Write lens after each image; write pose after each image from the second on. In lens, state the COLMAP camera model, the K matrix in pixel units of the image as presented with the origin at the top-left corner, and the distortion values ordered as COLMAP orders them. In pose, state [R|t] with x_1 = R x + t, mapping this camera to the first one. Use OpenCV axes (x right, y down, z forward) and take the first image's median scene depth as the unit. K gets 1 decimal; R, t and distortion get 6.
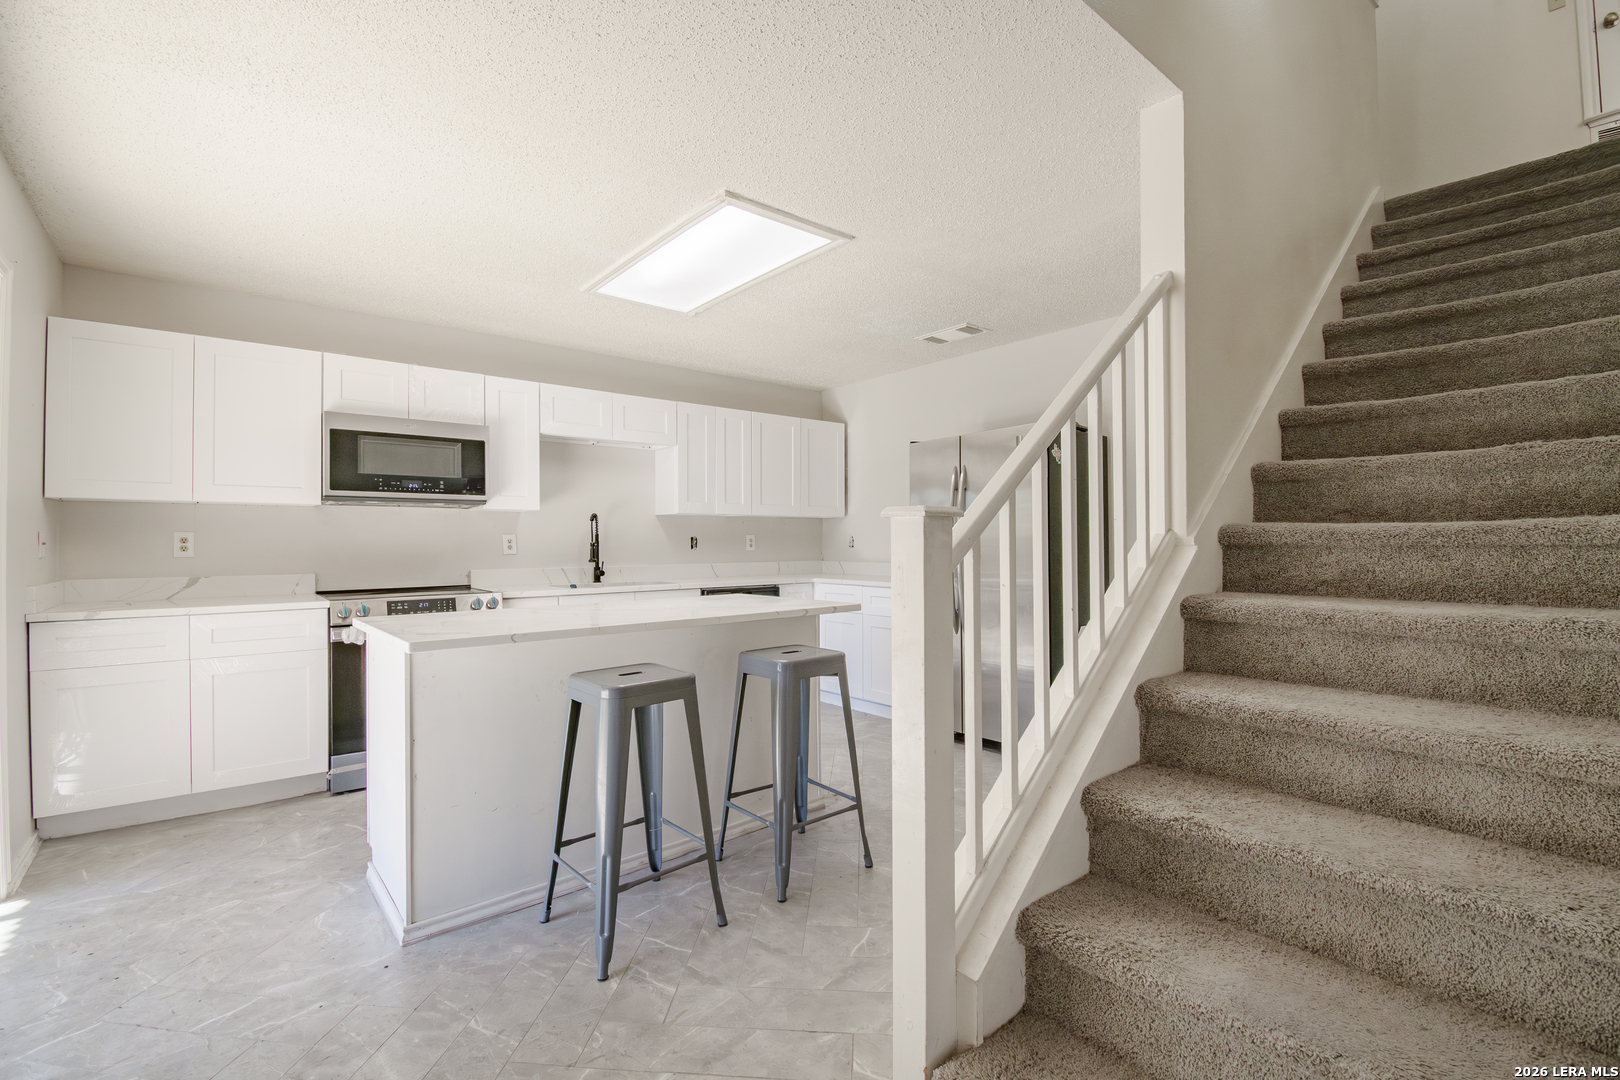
lens RADIAL K [[679.5, 0, 810.0], [0, 679.5, 540.0], [0, 0, 1]] dist [0.002330, 0.000370]
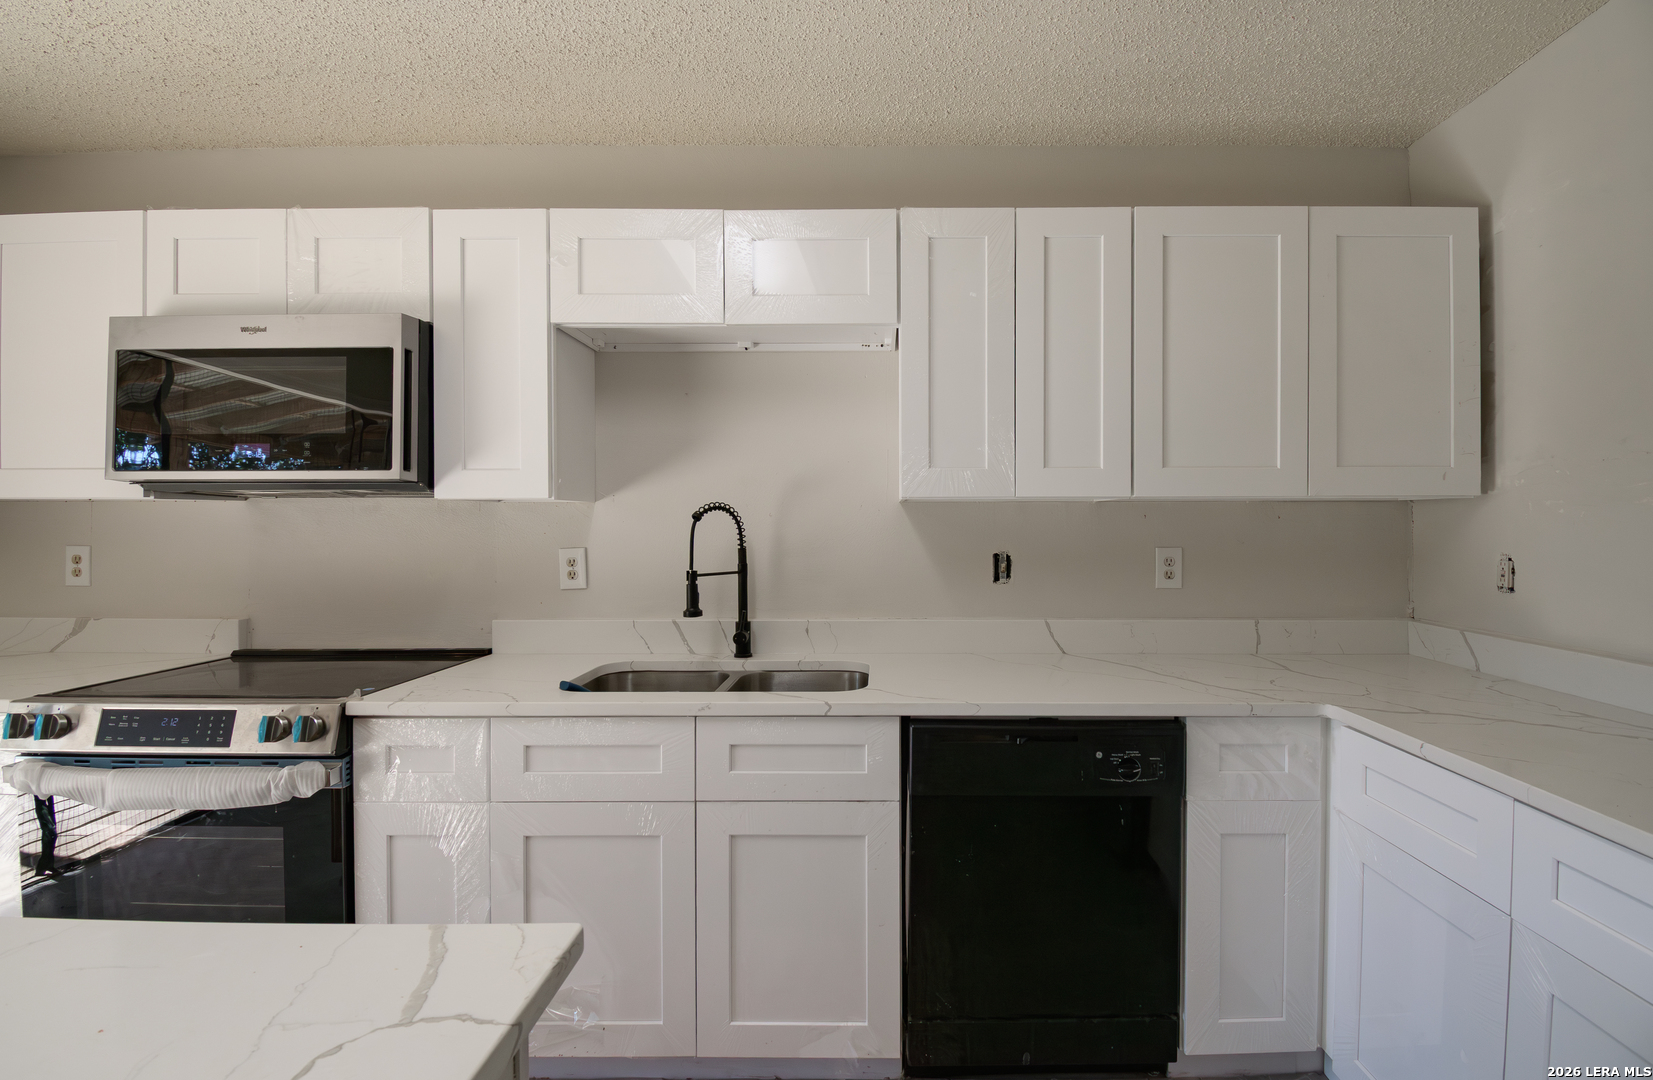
lens RADIAL K [[759.4, 0, 883.2], [0, 759.4, 527.3], [0, 0, 1]] dist [0.014632, -0.019858]
pose [[0.775774, 0.007680, -0.630964, 0.095108], [-0.002931, 0.999959, 0.008568, -0.035354], [0.631004, -0.004798, 0.775765, 0.879197]]
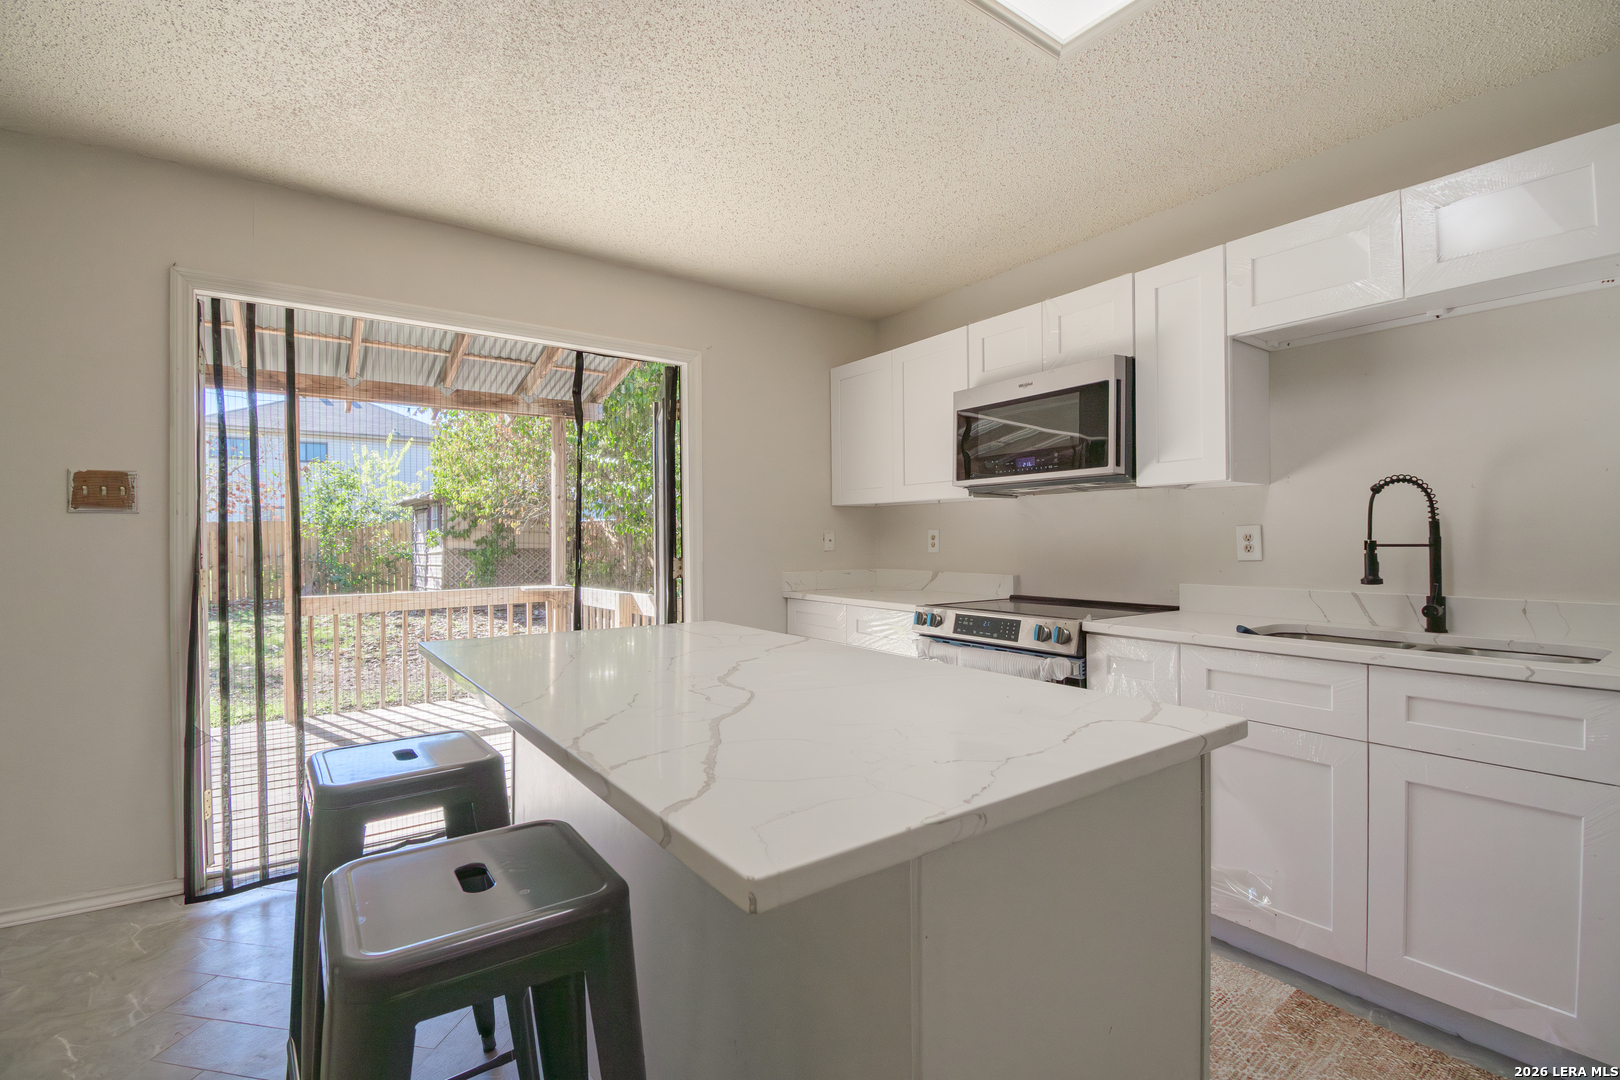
lens RADIAL K [[713.1, 0, 805.1], [0, 713.1, 538.8], [0, 0, 1]] dist [0.014584, -0.022267]
pose [[-0.062676, 0.004727, -0.998023, 0.218454], [0.008324, 0.999956, 0.004213, -0.003408], [0.997999, -0.008043, -0.062713, 0.819128]]
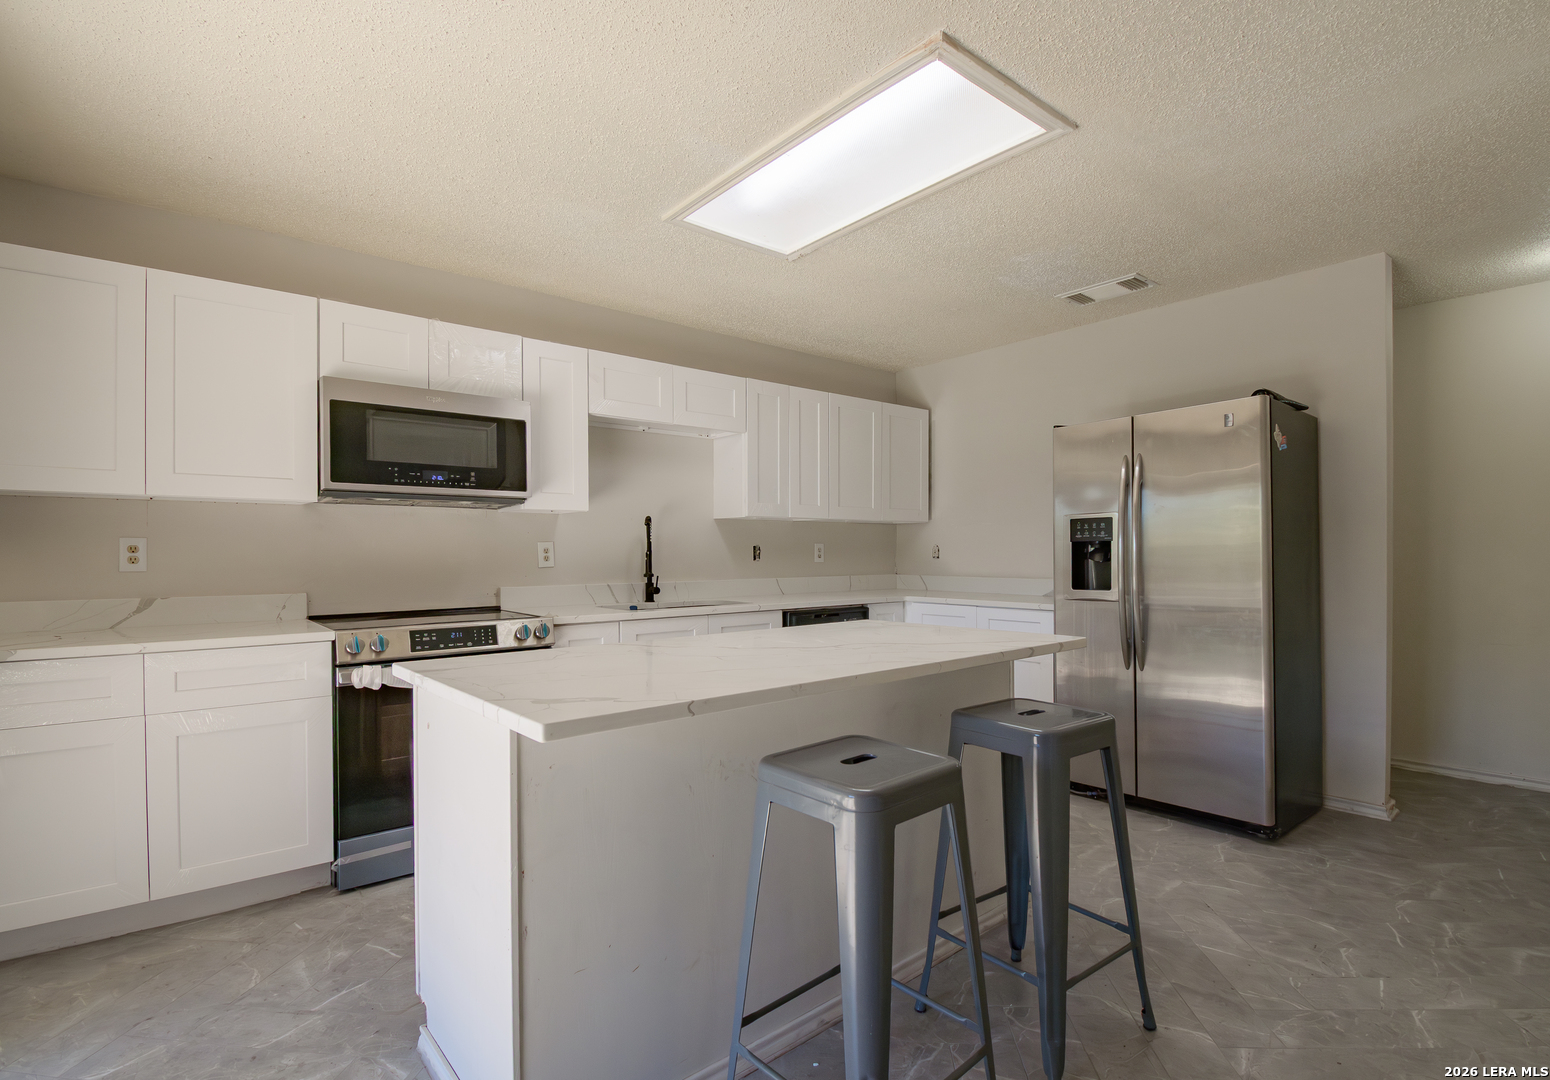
lens RADIAL K [[719.8, 0, 798.1], [0, 719.8, 558.5], [0, 0, 1]] dist [0.012021, -0.001068]
pose [[0.999970, 0.001581, 0.007575, -0.187793], [-0.001677, 0.999919, 0.012654, -0.000300], [-0.007555, -0.012667, 0.999891, 0.189746]]
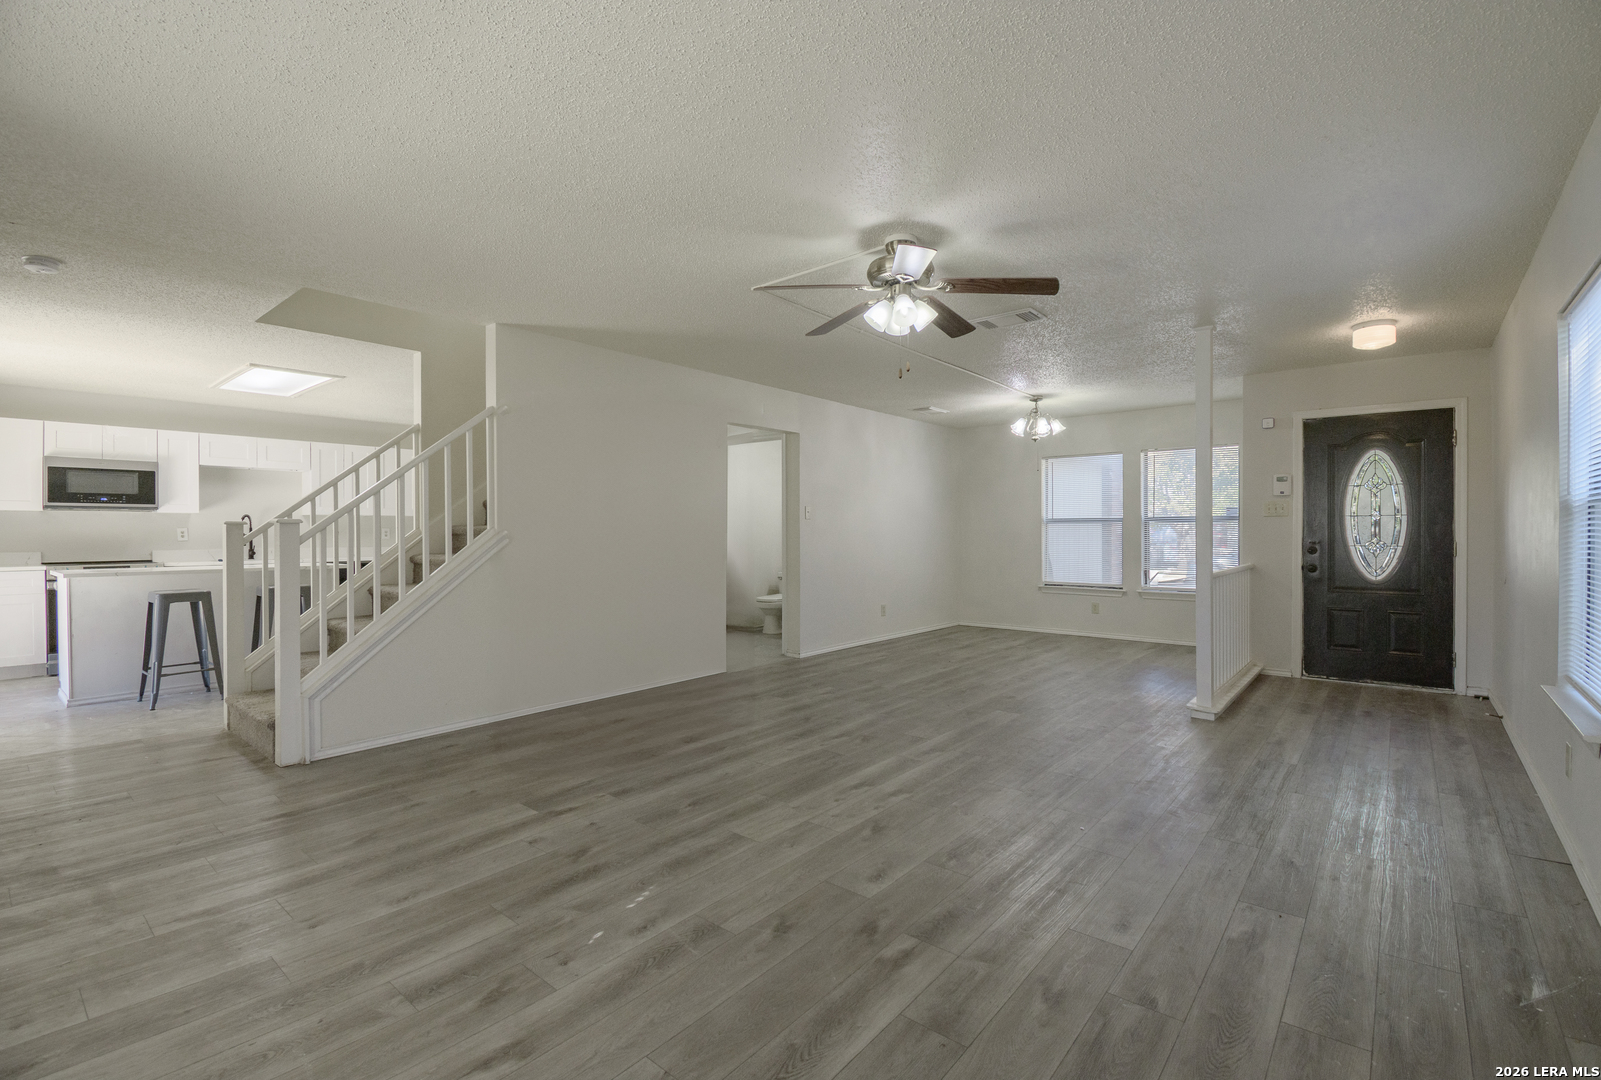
lens RADIAL K [[701.8, 0, 800.5], [0, 701.8, 540.0], [0, 0, 1]] dist [-0.029239, -0.000761]
pose [[0.982988, 0.001107, 0.183667, 0.803137], [-0.003059, 0.999942, 0.010344, -0.001869], [-0.183645, -0.010730, 0.982934, -0.969820]]
